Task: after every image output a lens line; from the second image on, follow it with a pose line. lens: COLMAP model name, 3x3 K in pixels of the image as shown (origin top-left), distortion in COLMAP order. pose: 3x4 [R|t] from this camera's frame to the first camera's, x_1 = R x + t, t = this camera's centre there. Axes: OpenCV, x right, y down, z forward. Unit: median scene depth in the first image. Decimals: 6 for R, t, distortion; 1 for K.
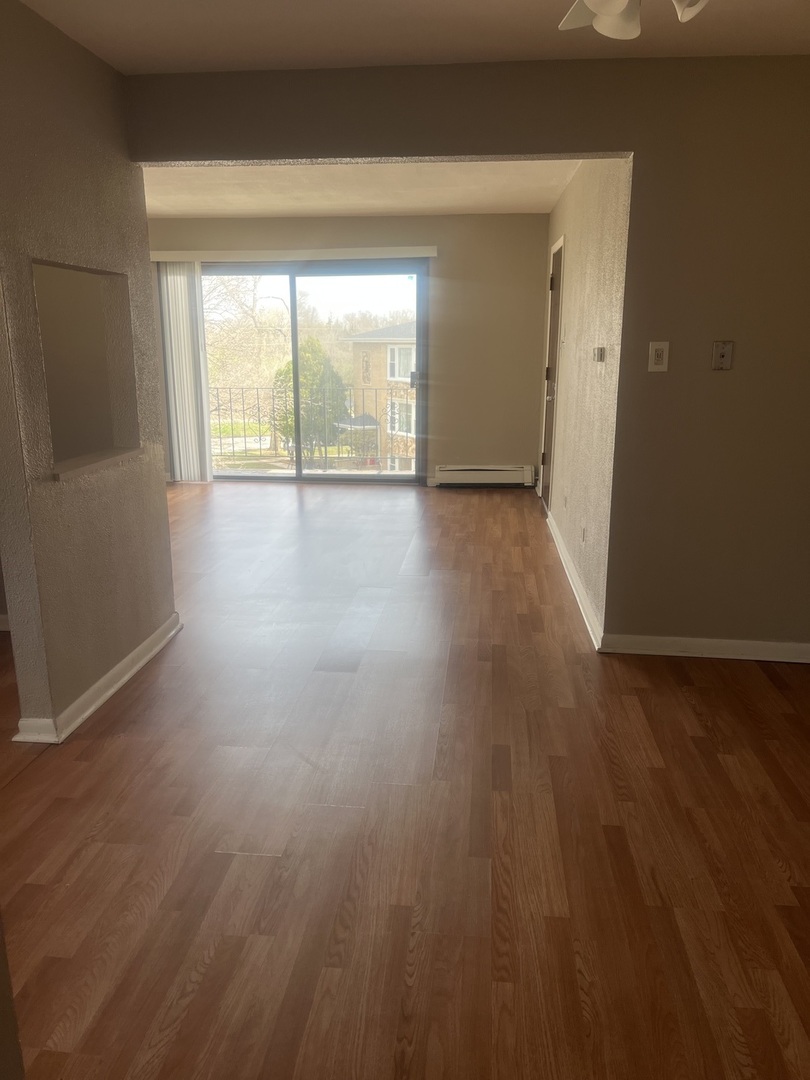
lens RADIAL K [[817.2, 0, 401.7], [0, 817.2, 539.0], [0, 0, 1]] dist [0.020051, -0.029688]
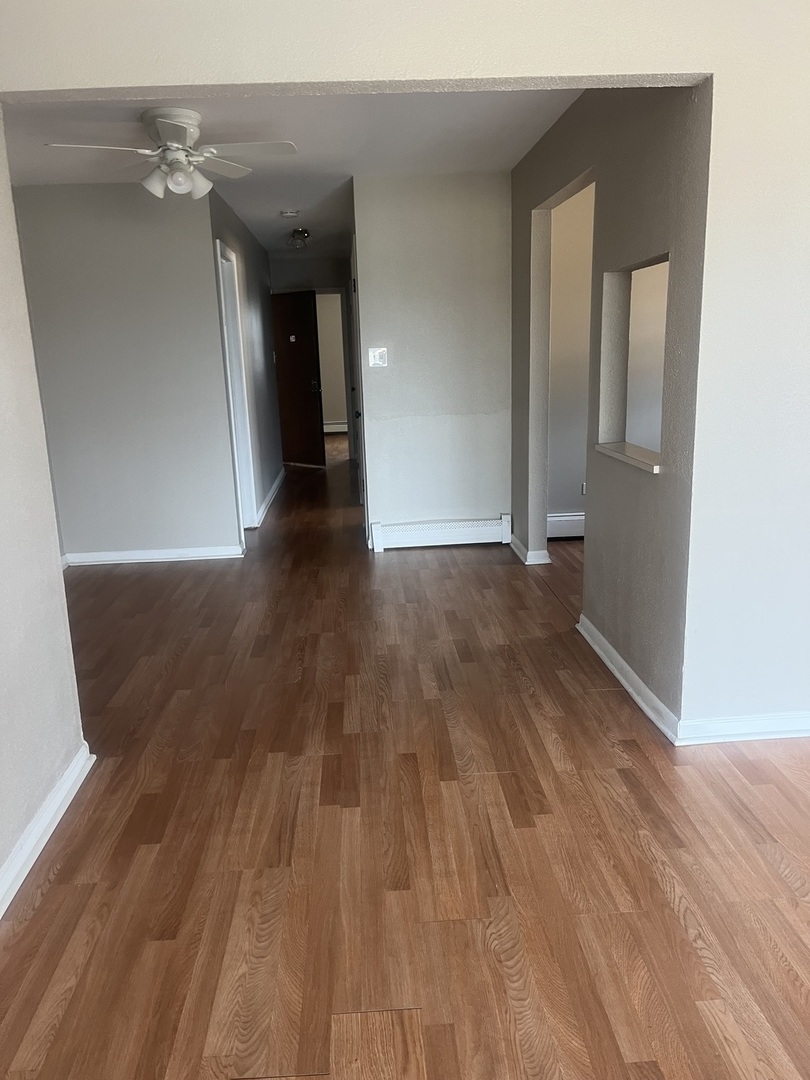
lens RADIAL K [[817.2, 0, 403.3], [0, 817.2, 539.6], [0, 0, 1]] dist [0.020051, -0.029688]
pose [[-0.986033, 0.072536, -0.149923, 0.067202], [-0.001961, 0.895057, 0.445948, -0.480637], [0.166537, 0.440013, -0.882414, 2.015563]]
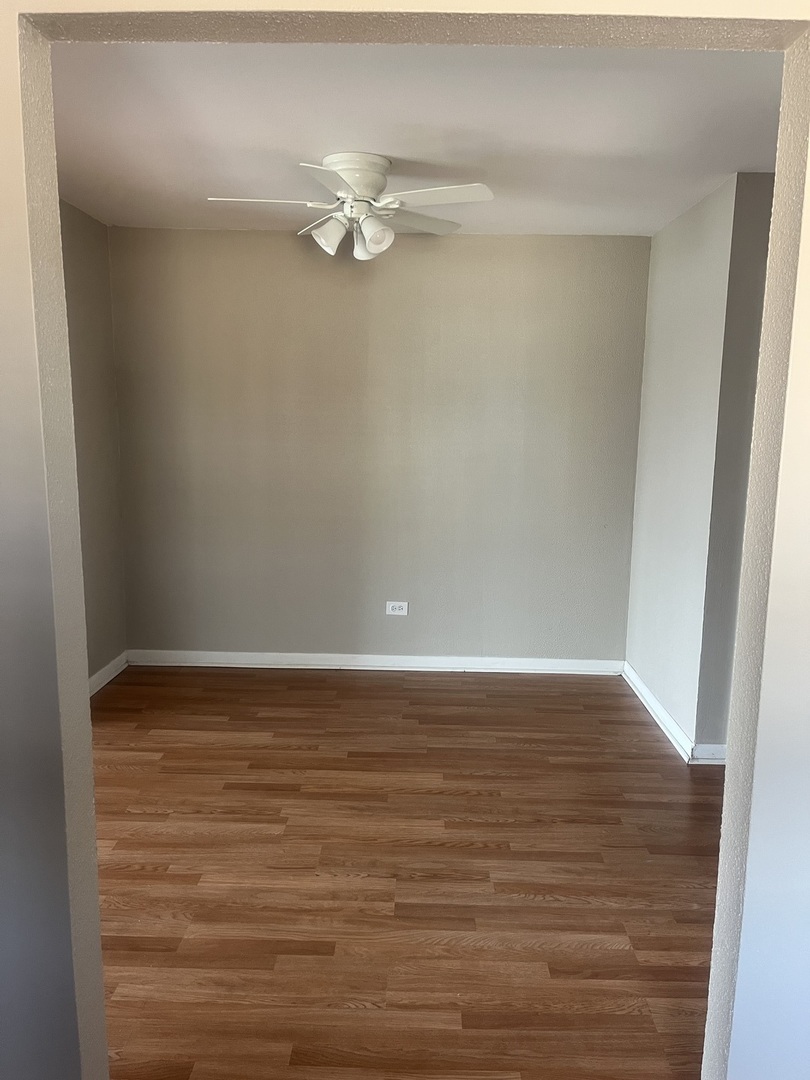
lens RADIAL K [[817.2, 0, 396.2], [0, 817.2, 542.3], [0, 0, 1]] dist [0.020051, -0.029688]
pose [[-0.070913, -0.162876, 0.984095, -0.906836], [0.223334, 0.958939, 0.174806, -0.203674], [-0.972159, 0.232178, -0.031626, 0.691705]]
